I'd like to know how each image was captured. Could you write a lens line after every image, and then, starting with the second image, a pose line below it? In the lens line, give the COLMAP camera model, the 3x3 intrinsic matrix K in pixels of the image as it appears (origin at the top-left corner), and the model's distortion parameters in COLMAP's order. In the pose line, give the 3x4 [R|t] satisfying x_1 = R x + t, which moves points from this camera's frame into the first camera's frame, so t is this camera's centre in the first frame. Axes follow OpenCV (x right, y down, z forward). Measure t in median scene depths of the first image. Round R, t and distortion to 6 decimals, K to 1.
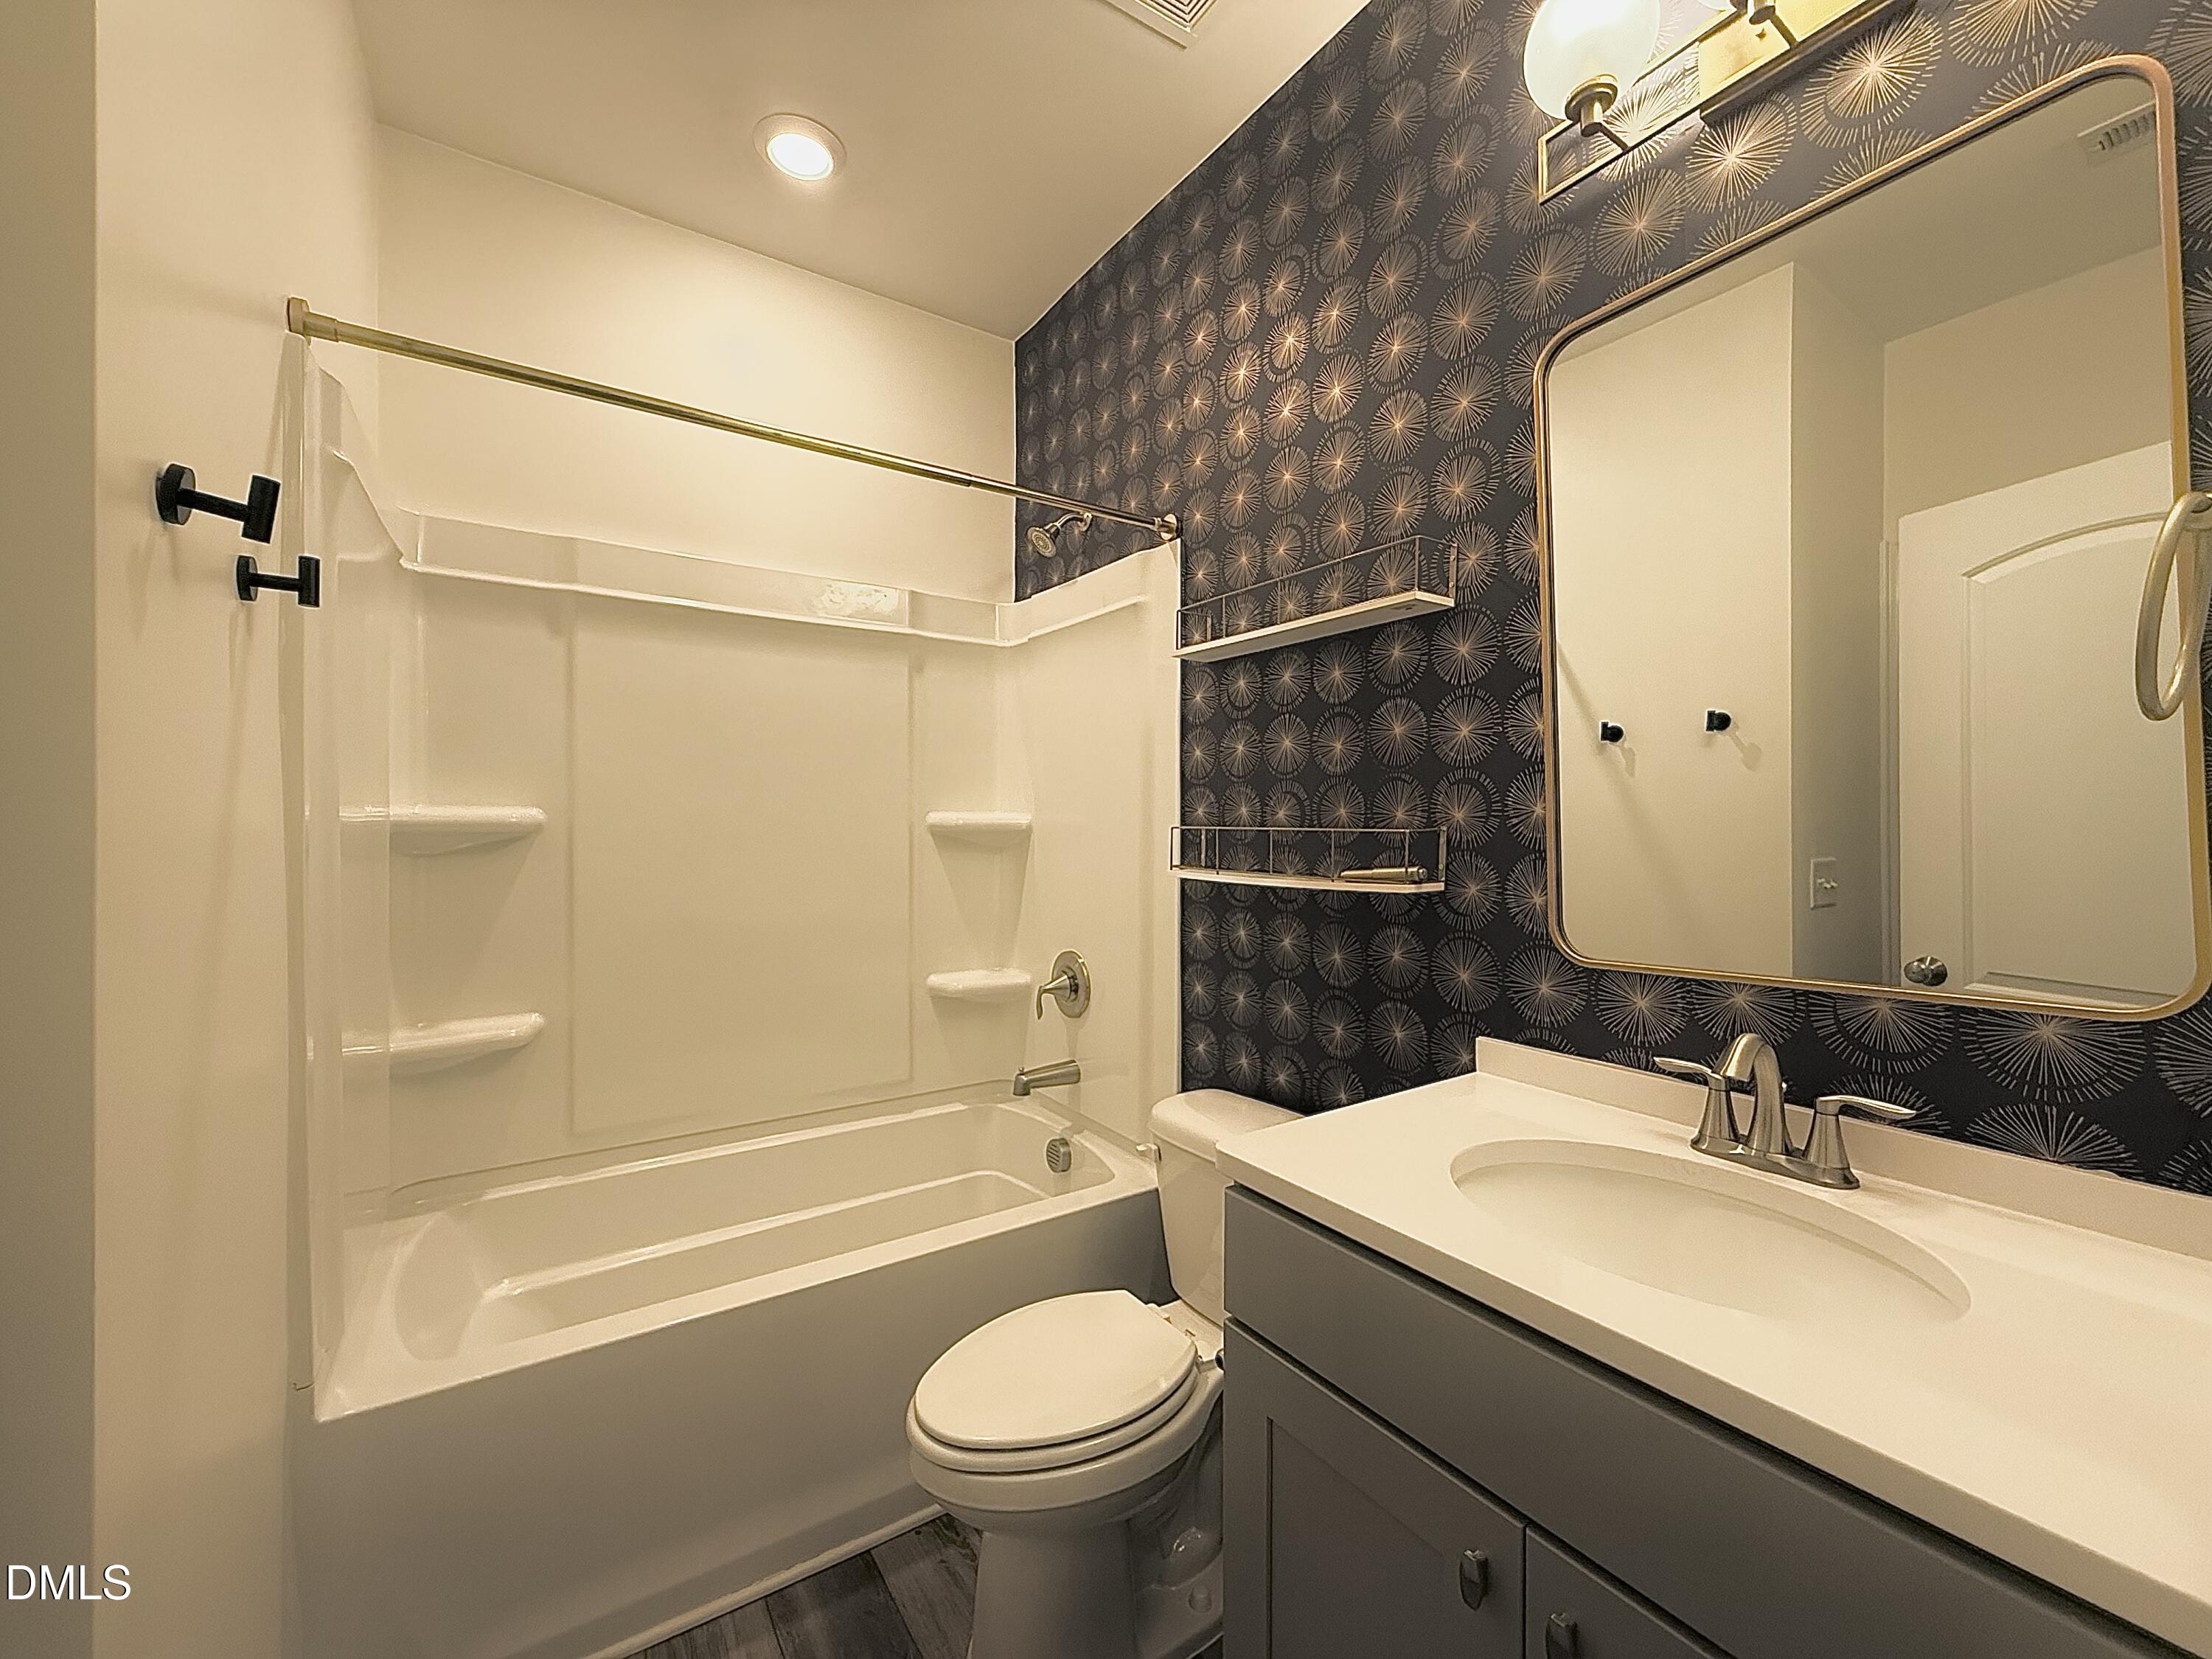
lens RADIAL K [[880.3, 0, 1124.7], [0, 880.3, 831.2], [0, 0, 1]] dist [-0.002196, 0.000165]
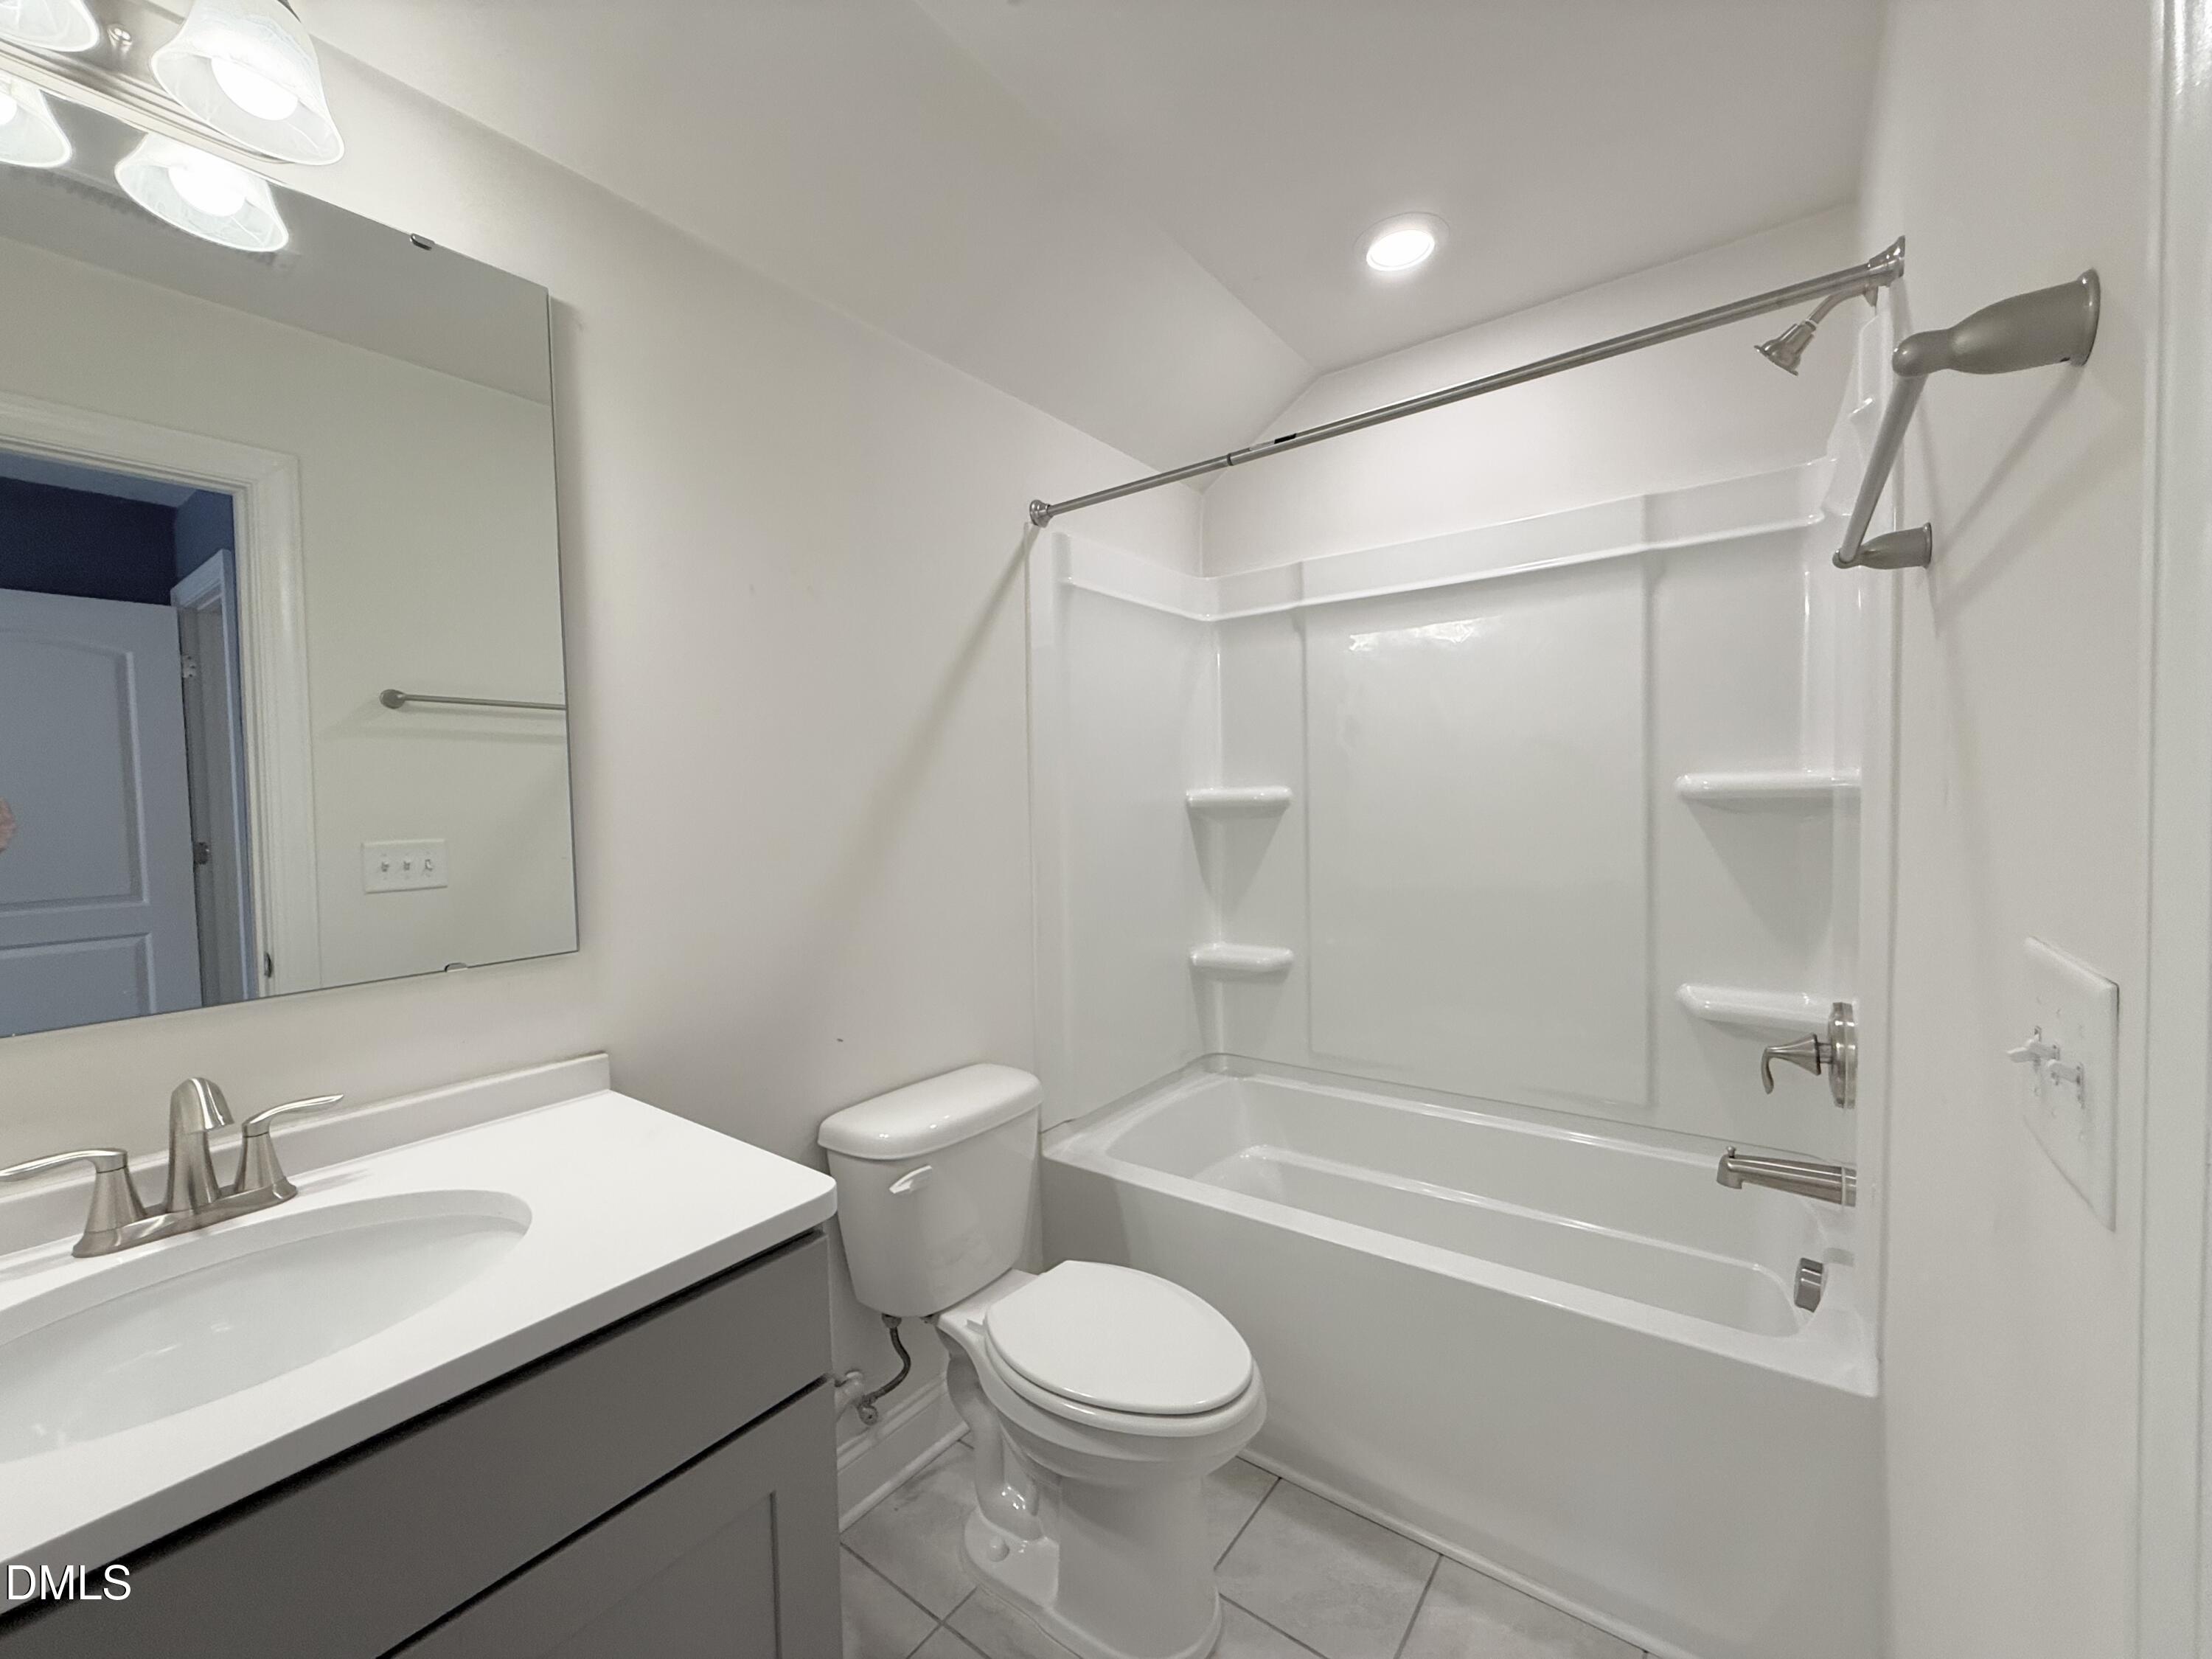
lens RADIAL K [[880.3, 0, 1115.3], [0, 880.3, 817.0], [0, 0, 1]] dist [-0.002196, 0.000165]
pose [[0.319530, 0.024824, -0.947251, 0.429273], [0.031109, 0.998843, 0.036669, -0.035493], [0.947065, -0.041185, 0.318388, 0.356031]]
